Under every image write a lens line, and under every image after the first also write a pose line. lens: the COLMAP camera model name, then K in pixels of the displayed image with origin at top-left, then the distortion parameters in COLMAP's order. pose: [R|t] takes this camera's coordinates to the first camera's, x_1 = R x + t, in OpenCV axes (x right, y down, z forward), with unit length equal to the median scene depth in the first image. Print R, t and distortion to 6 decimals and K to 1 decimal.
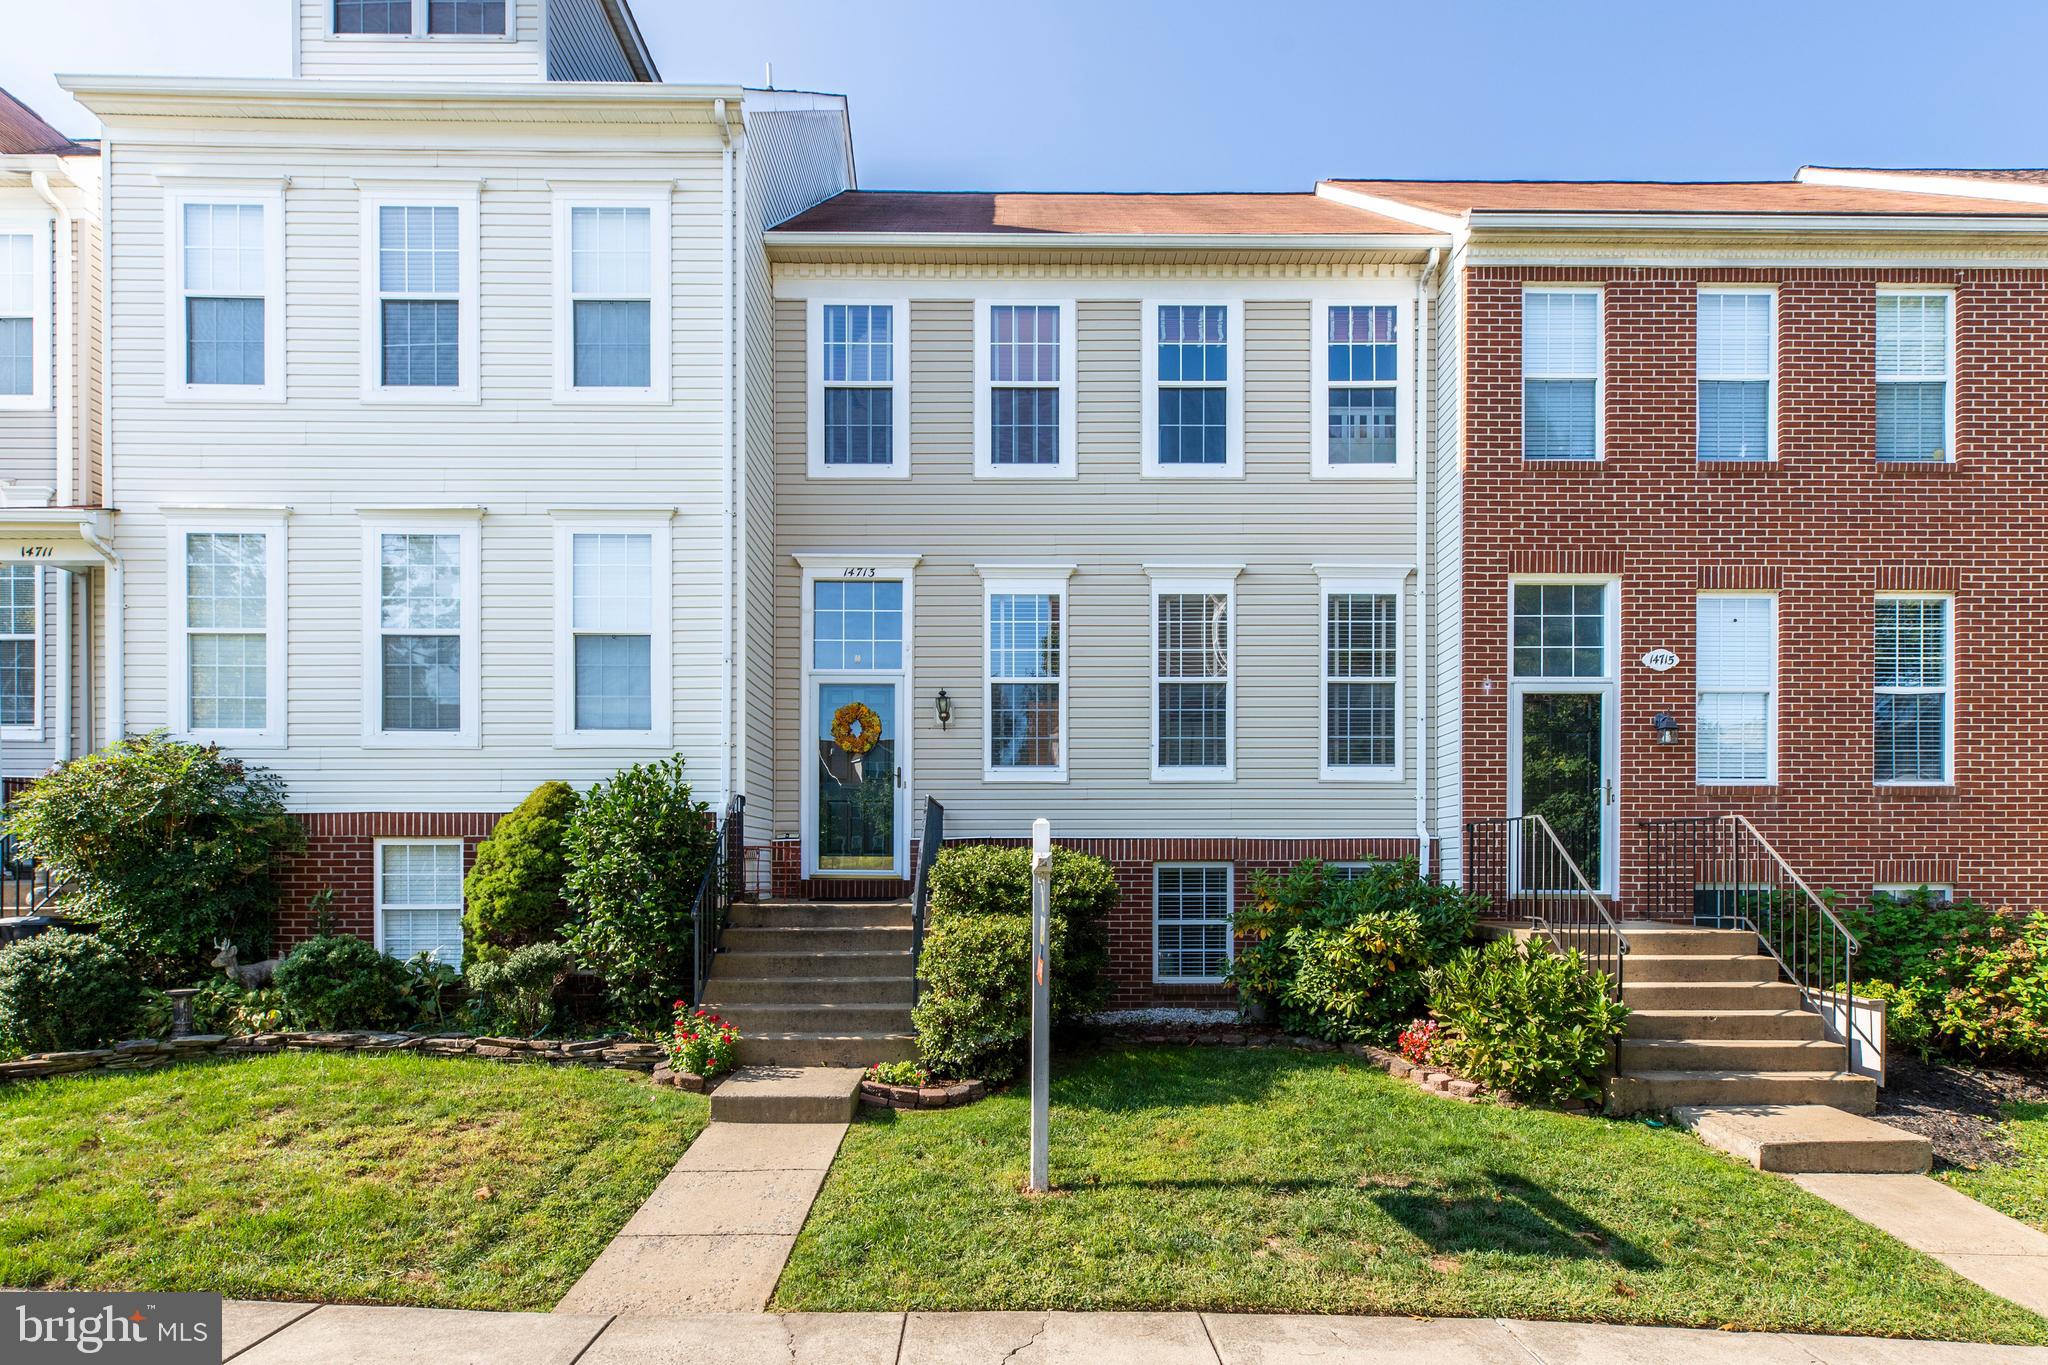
lens RADIAL K [[1007.5, 0, 1024.1], [0, 1007.5, 831.2], [0, 0, 1]] dist [0.003014, 0.000320]
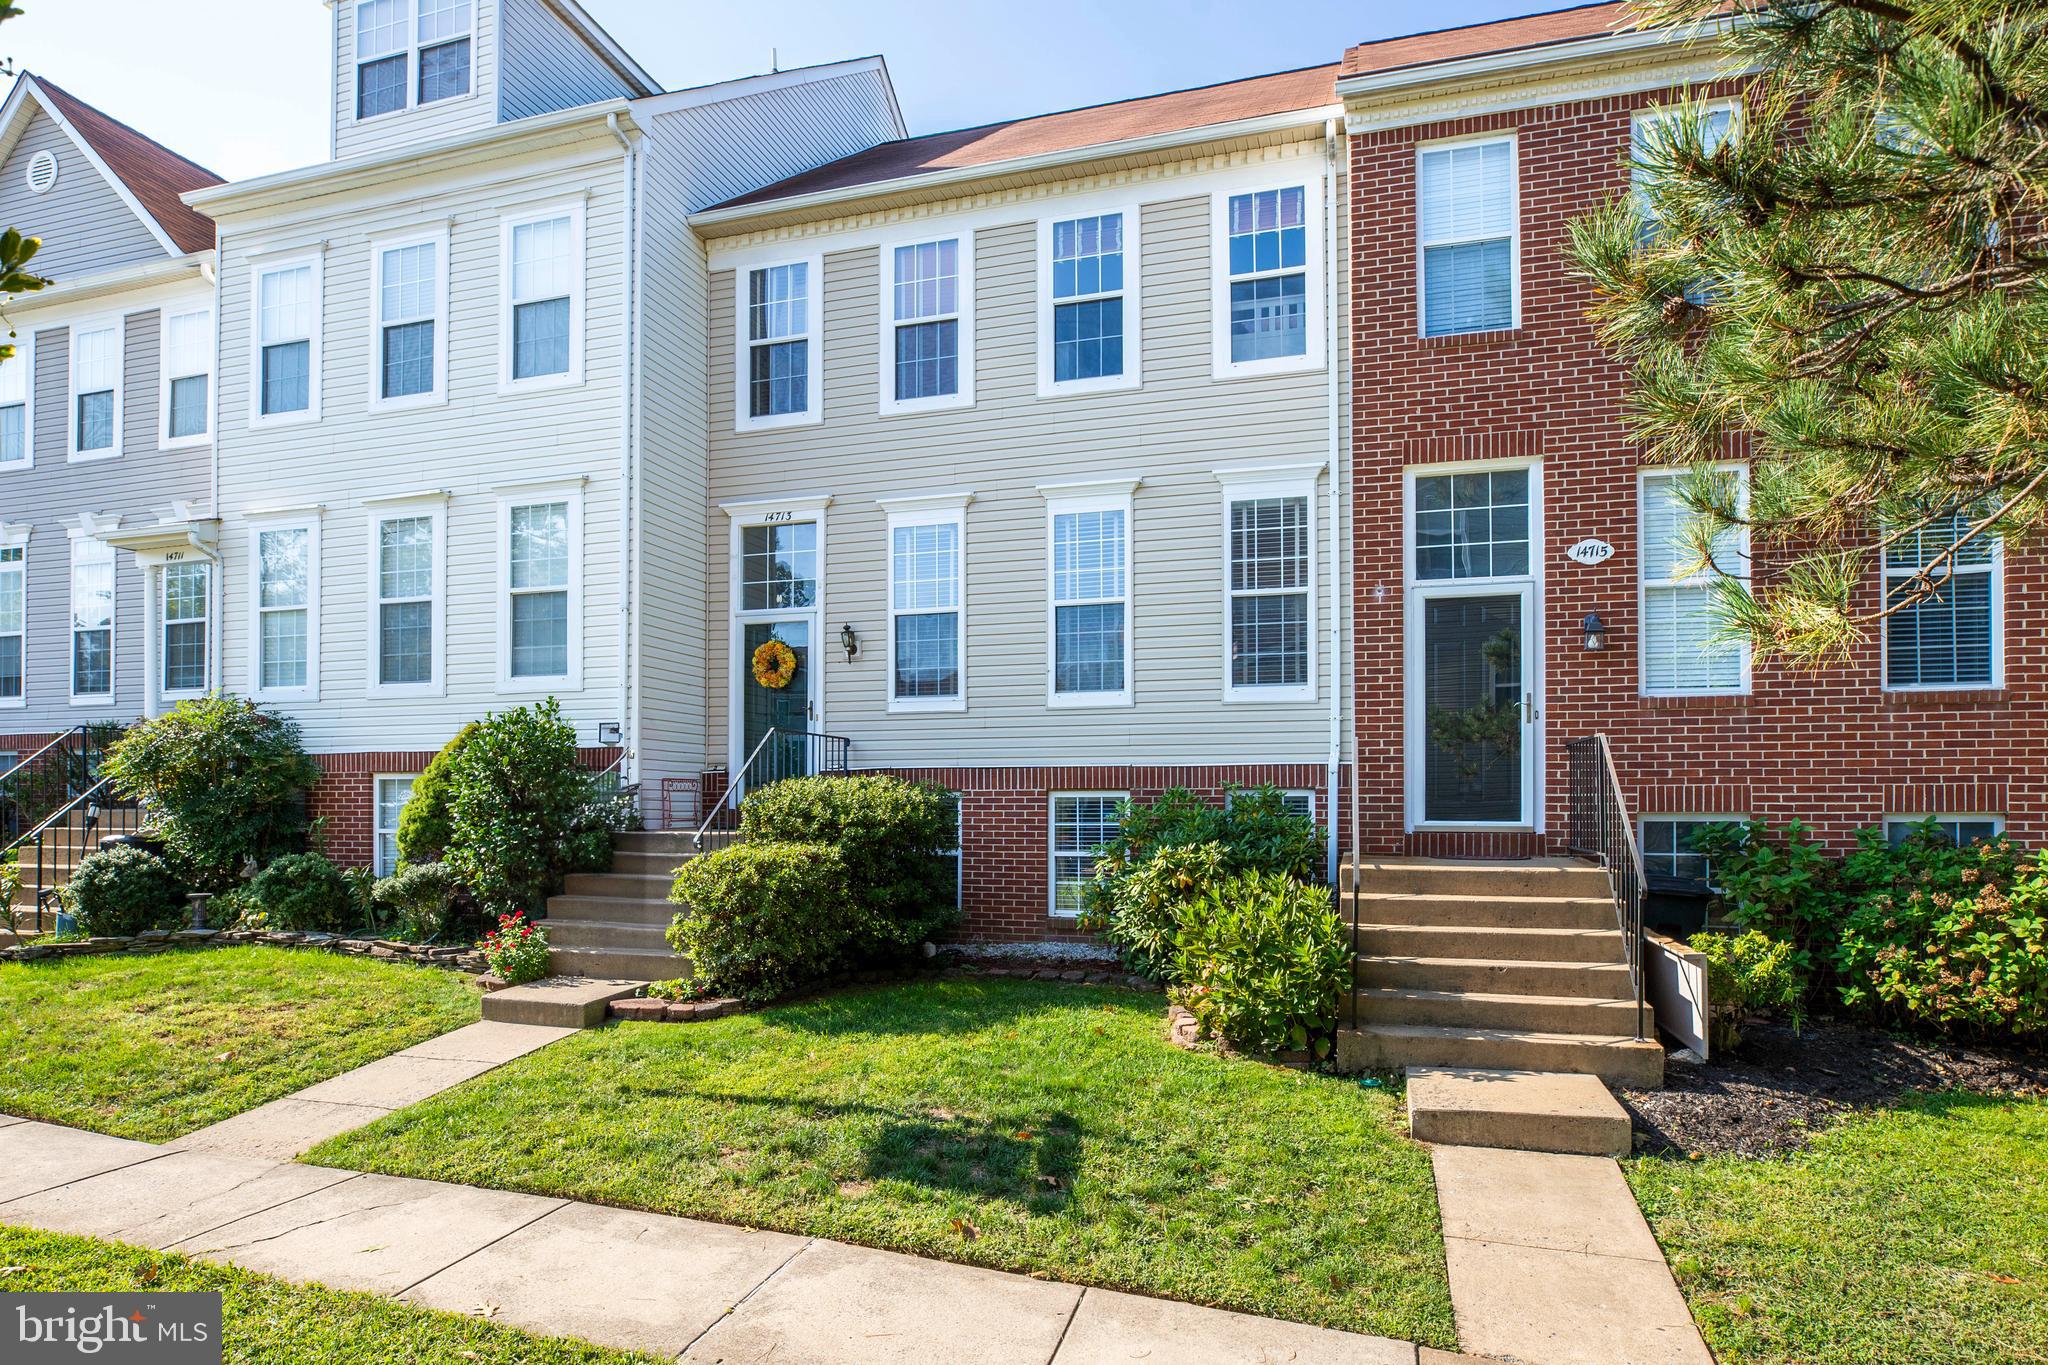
lens RADIAL K [[1067.9, 0, 1027.2], [0, 1067.9, 744.1], [0, 0, 1]] dist [-0.027816, 0.006574]
pose [[0.960207, -0.016151, -0.278822, 0.419548], [0.013073, 0.999831, -0.012895, -0.001633], [0.278983, 0.008737, 0.960256, 0.006513]]
